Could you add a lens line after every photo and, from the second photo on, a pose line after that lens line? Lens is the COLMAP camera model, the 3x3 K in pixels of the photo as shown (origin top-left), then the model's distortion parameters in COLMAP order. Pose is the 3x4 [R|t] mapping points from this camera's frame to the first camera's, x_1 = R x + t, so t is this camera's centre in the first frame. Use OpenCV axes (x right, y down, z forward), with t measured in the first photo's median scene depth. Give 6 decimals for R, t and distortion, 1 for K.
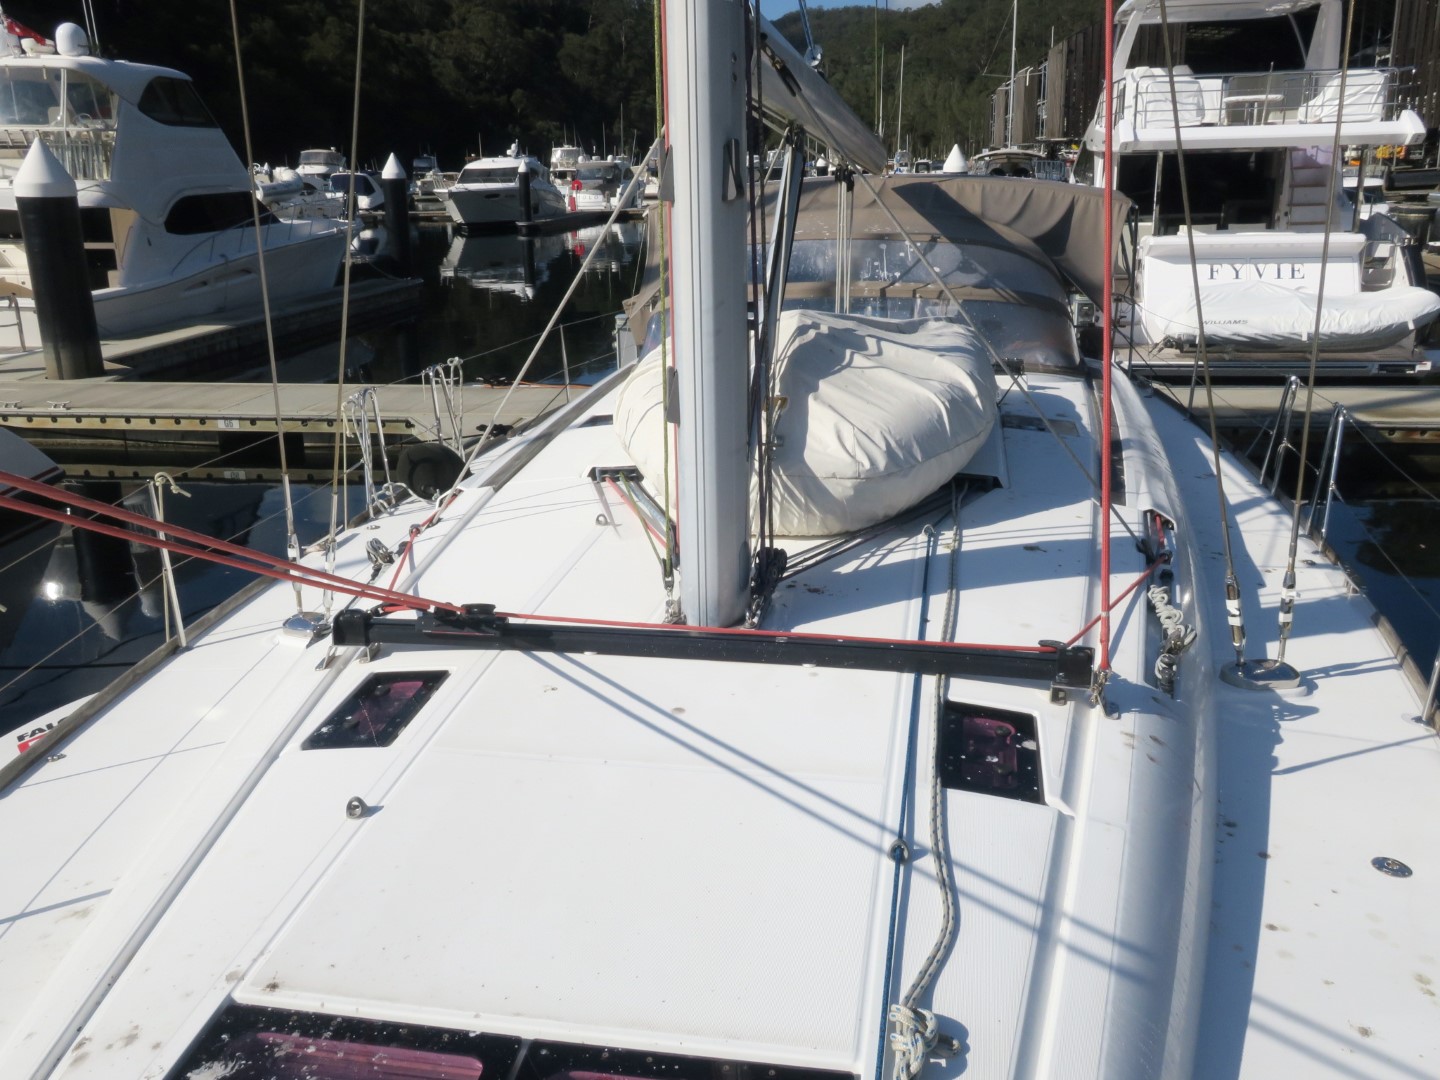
lens RADIAL K [[1270.8, 0, 720.0], [0, 1270.8, 540.0], [0, 0, 1]] dist [-0.004412, 0.004178]
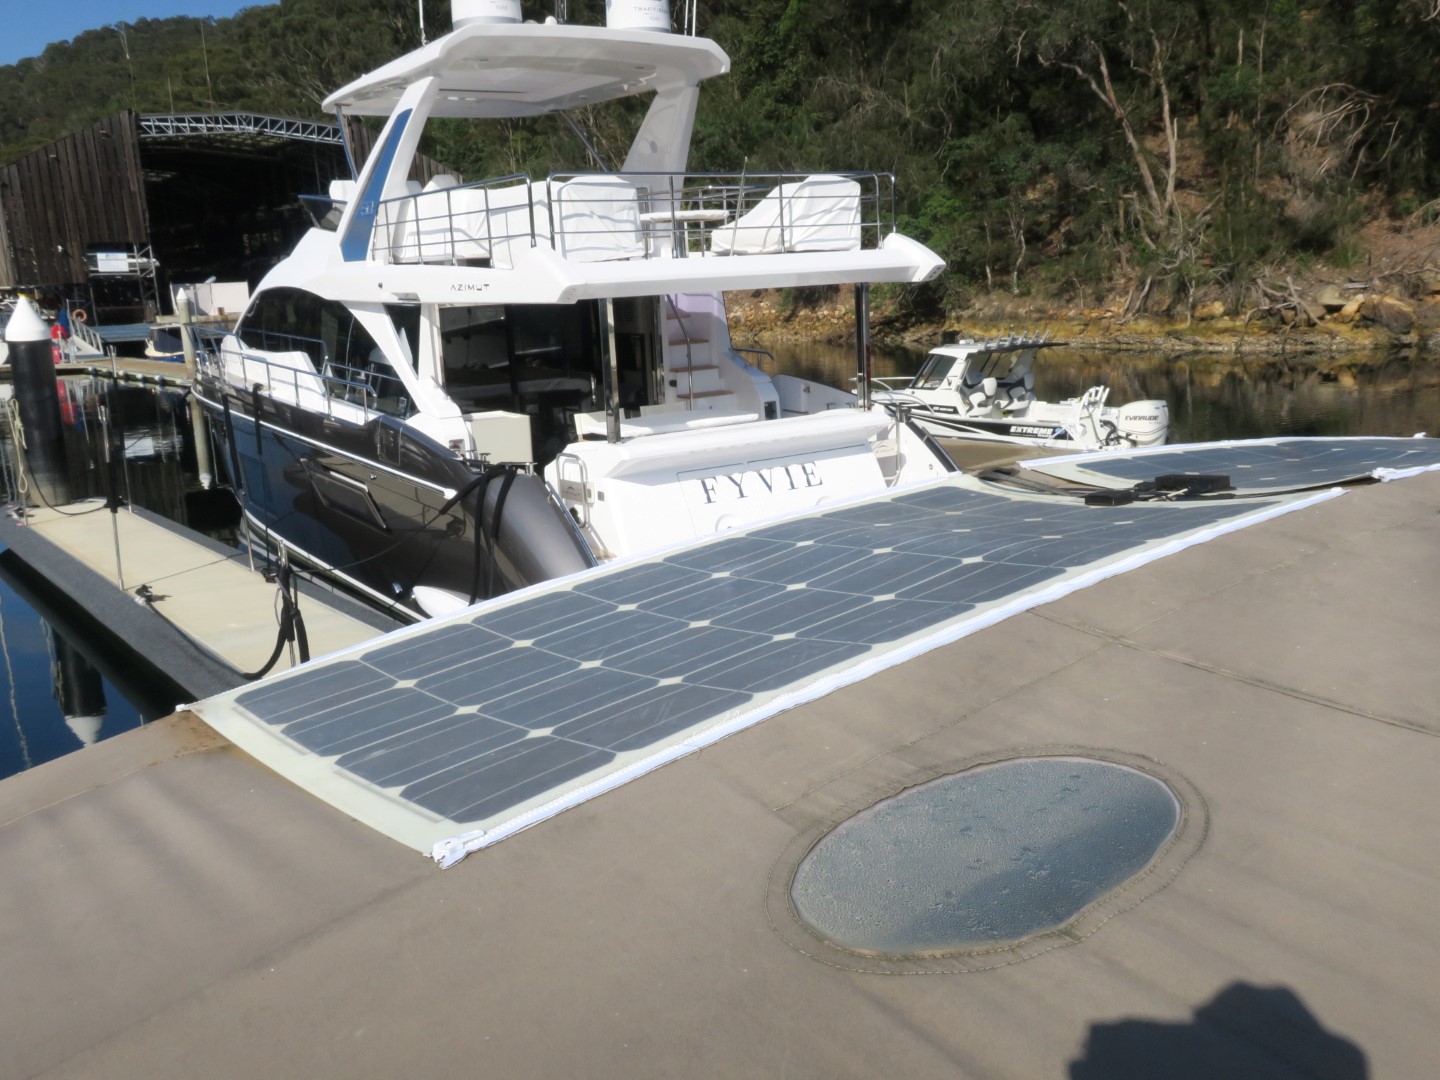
lens RADIAL K [[1270.8, 0, 720.0], [0, 1270.8, 540.0], [0, 0, 1]] dist [-0.004412, 0.004178]
pose [[0.764406, -0.142530, 0.628783, 0.008301], [0.214202, 0.976004, -0.039167, -0.163600], [-0.608113, 0.164626, 0.776593, 0.530970]]
